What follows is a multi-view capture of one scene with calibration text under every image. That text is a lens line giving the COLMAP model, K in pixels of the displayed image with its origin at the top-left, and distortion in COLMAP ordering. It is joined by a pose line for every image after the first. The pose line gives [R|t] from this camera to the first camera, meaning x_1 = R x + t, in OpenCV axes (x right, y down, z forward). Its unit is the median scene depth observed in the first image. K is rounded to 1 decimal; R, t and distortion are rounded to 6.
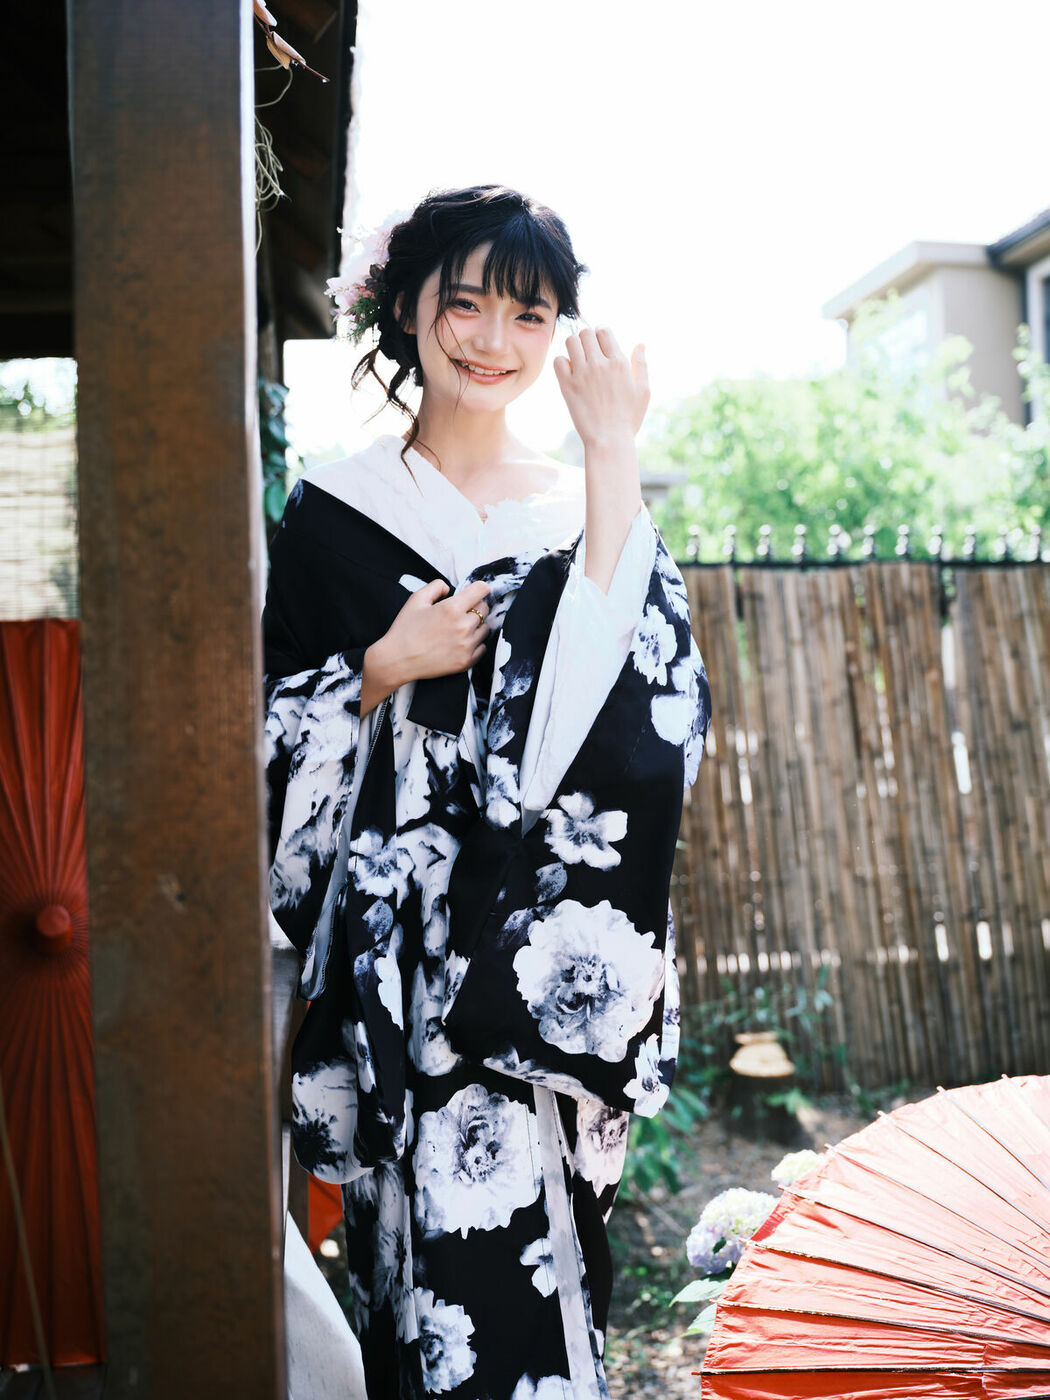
lens RADIAL K [[1699.5, 0, 525.0], [0, 1699.5, 700.0], [0, 0, 1]] dist [-0.085183, -0.022388]
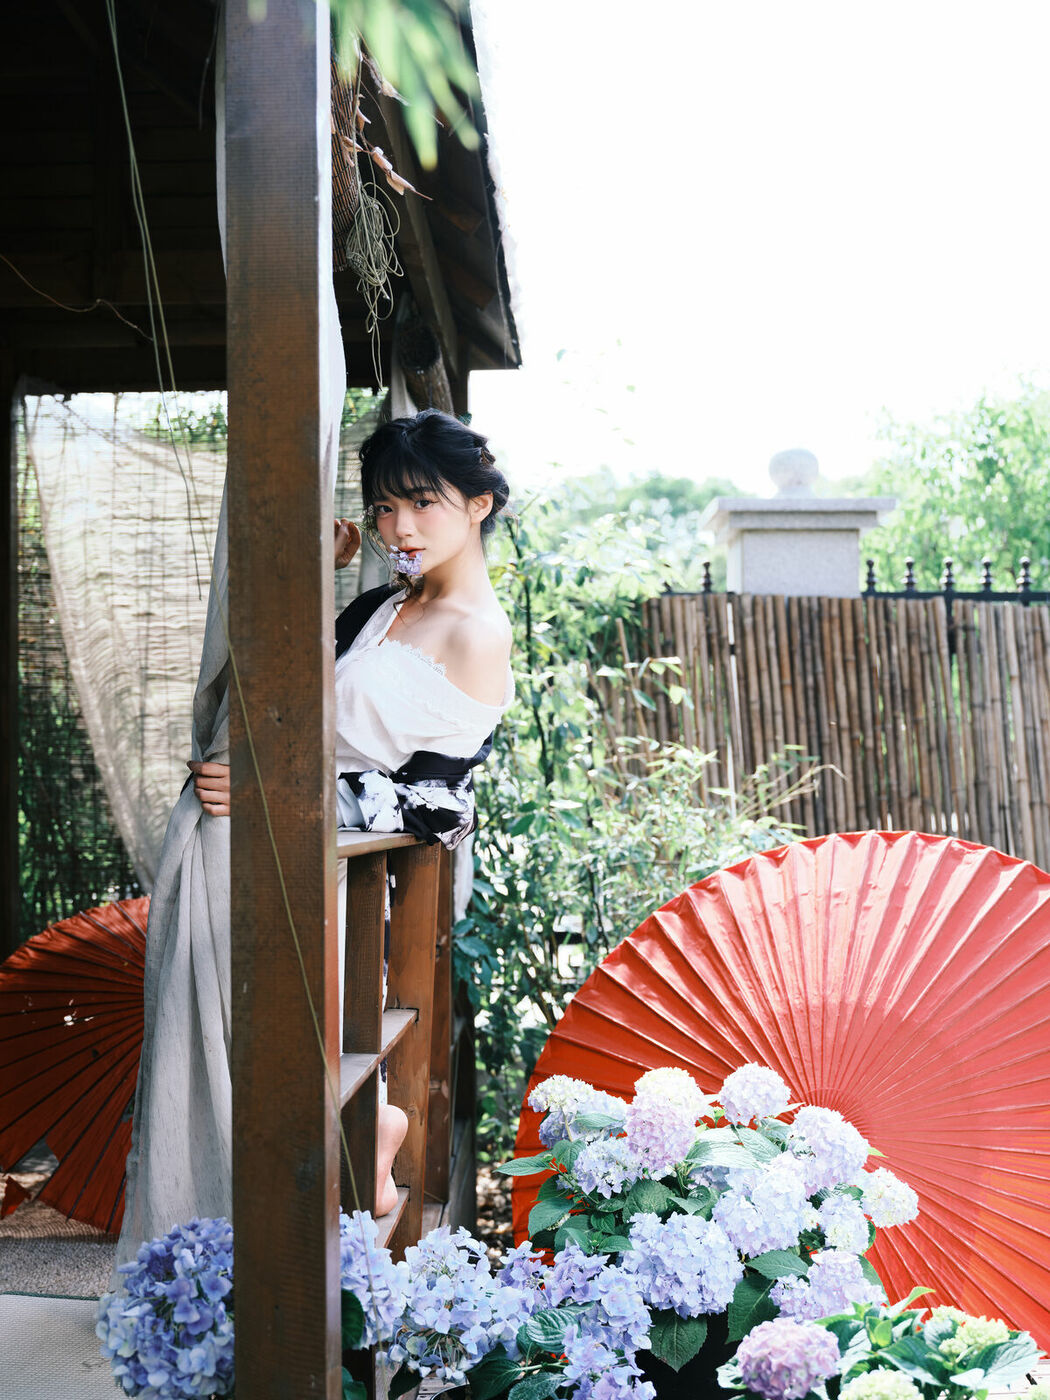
lens RADIAL K [[1931.0, 0, 525.0], [0, 1931.0, 700.0], [0, 0, 1]] dist [-0.005407, 0.048588]
pose [[0.991249, 0.009537, -0.131662, 0.049332], [-0.013734, 0.999425, -0.031004, 0.023090], [0.131291, 0.032541, 0.990810, -0.152121]]
